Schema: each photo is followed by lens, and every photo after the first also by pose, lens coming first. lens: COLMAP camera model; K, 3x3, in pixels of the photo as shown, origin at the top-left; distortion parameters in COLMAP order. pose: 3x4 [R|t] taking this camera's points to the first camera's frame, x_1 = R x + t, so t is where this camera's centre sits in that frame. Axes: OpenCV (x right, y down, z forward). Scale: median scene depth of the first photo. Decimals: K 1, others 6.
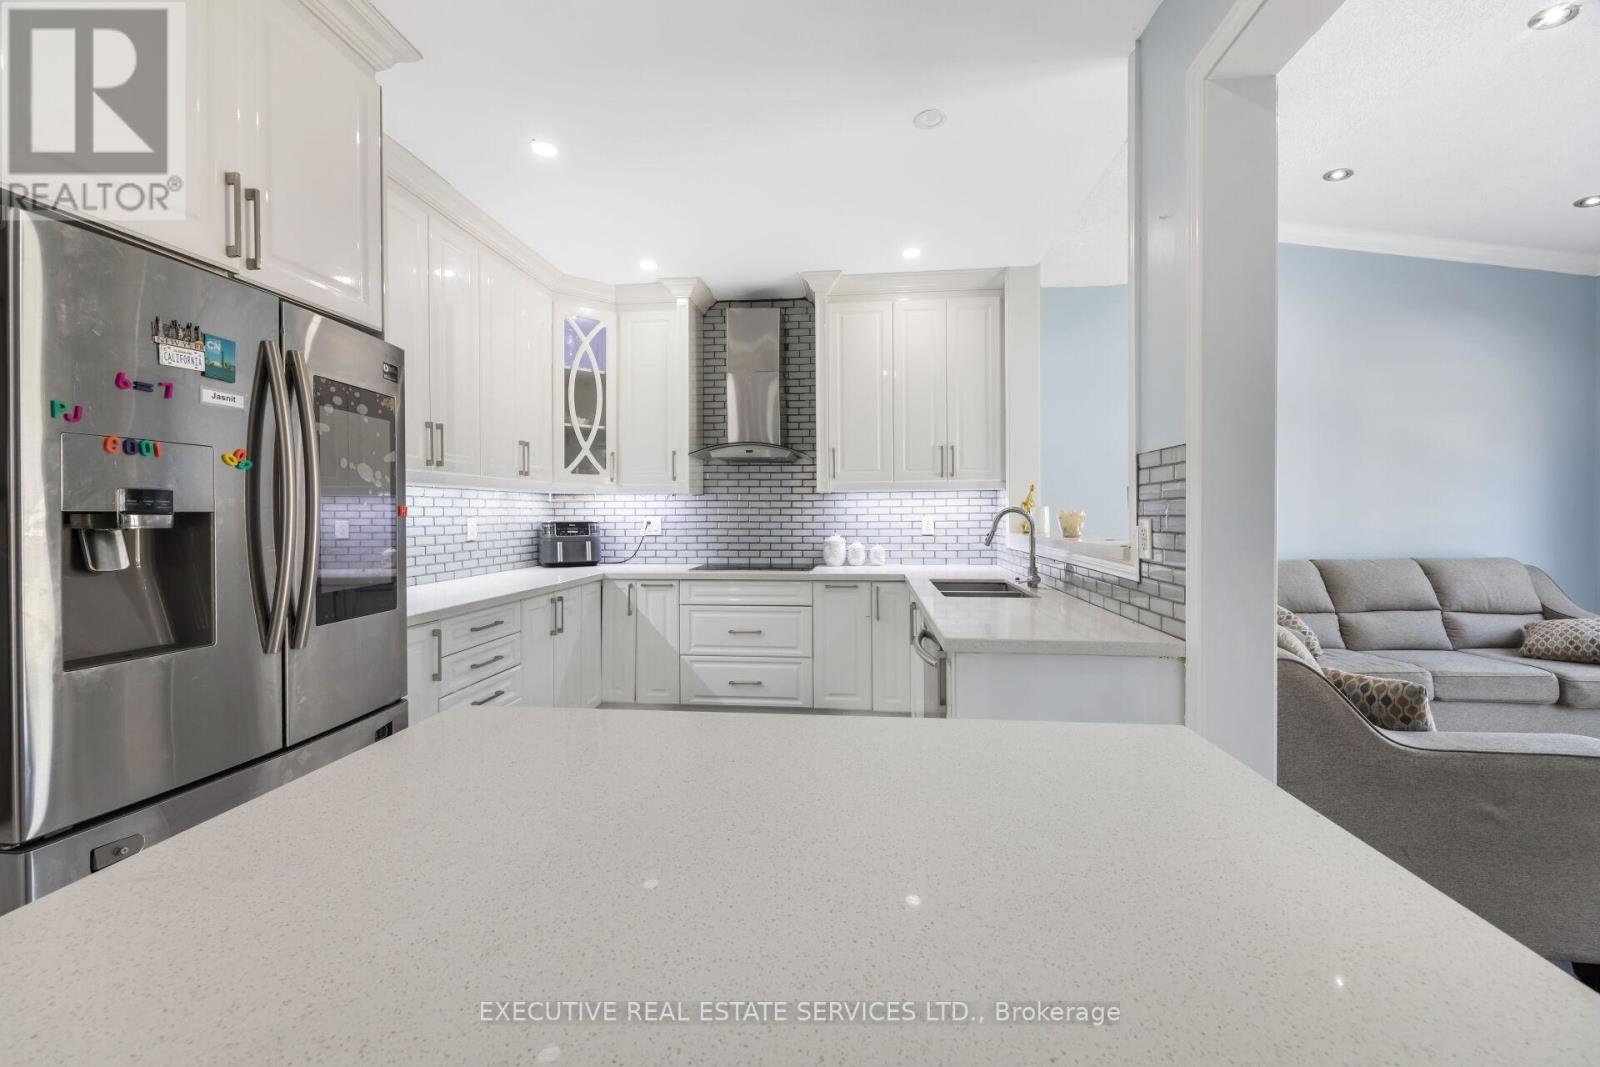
lens RADIAL K [[623.2, 0, 803.7], [0, 623.2, 520.7], [0, 0, 1]] dist [-0.000391, -0.000001]
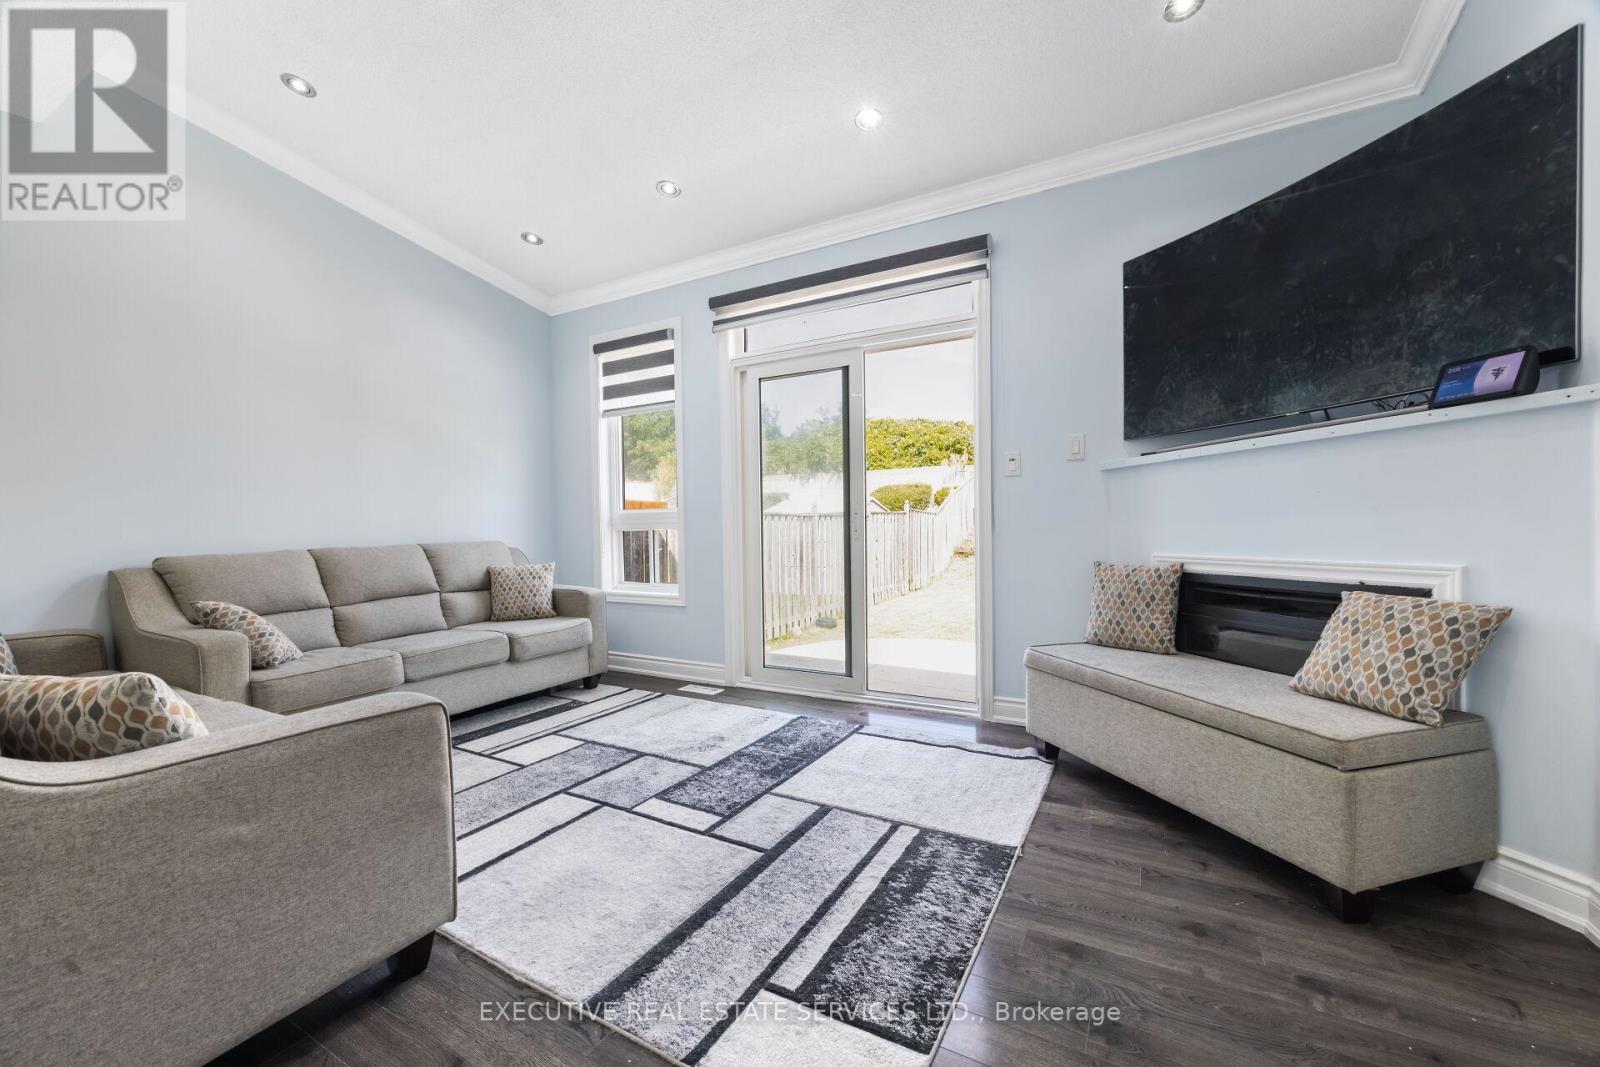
lens RADIAL K [[623.2, 0, 786.3], [0, 623.2, 534.2], [0, 0, 1]] dist [-0.000391, -0.000001]
pose [[0.401372, -0.010725, 0.915852, 0.244354], [0.028174, 0.999603, -0.000642, 0.050600], [-0.915482, 0.026061, 0.401515, 0.048924]]
